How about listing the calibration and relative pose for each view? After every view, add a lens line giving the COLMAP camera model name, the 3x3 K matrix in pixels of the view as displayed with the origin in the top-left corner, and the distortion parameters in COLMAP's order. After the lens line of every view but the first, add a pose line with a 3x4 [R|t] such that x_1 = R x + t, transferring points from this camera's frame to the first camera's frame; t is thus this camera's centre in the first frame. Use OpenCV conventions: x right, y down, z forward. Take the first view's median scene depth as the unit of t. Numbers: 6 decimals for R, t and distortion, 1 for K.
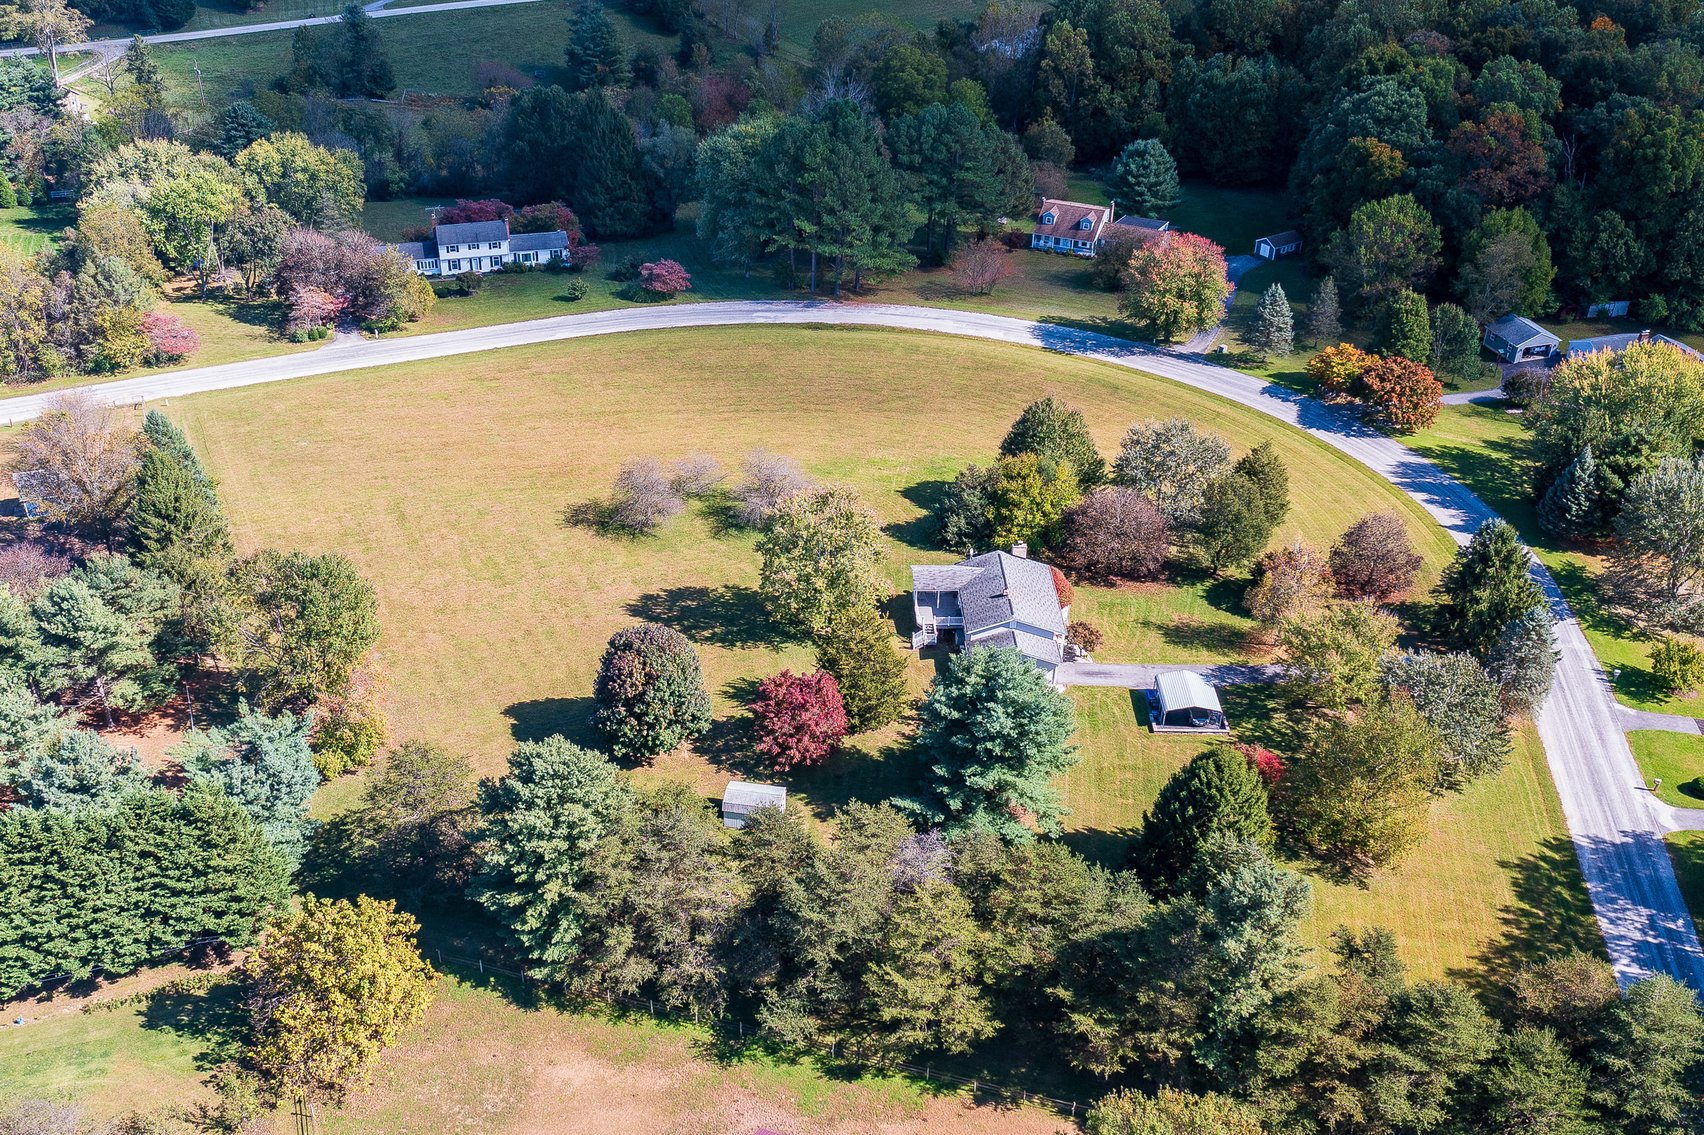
lens RADIAL K [[1729.2, 0, 767.0], [0, 1729.2, 738.2], [0, 0, 1]] dist [-0.001394, 0.003770]
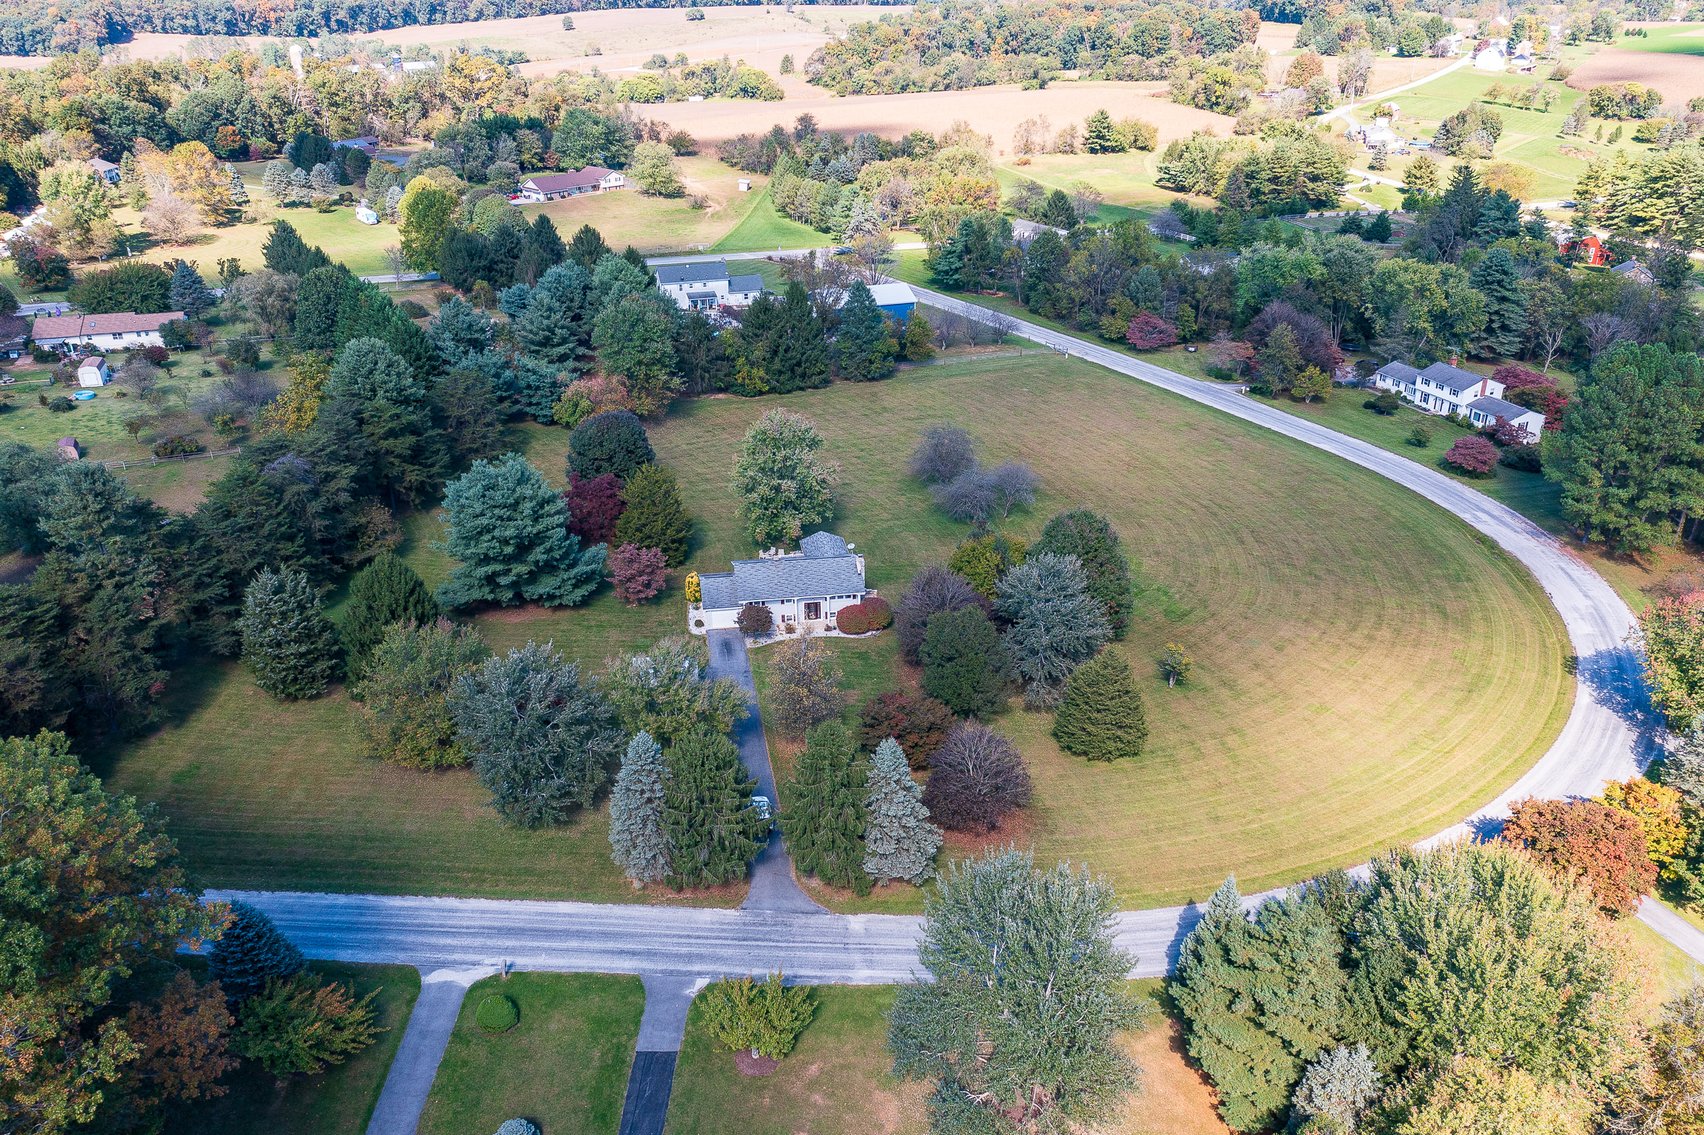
lens RADIAL K [[1382.5, 0, 845.7], [0, 1382.5, 669.4], [0, 0, 1]] dist [-0.005505, 0.001221]
pose [[0.132223, 0.459858, -0.878093, 0.675183], [-0.577664, 0.755634, 0.308742, -0.234190], [0.805495, 0.466420, 0.365555, 0.554107]]
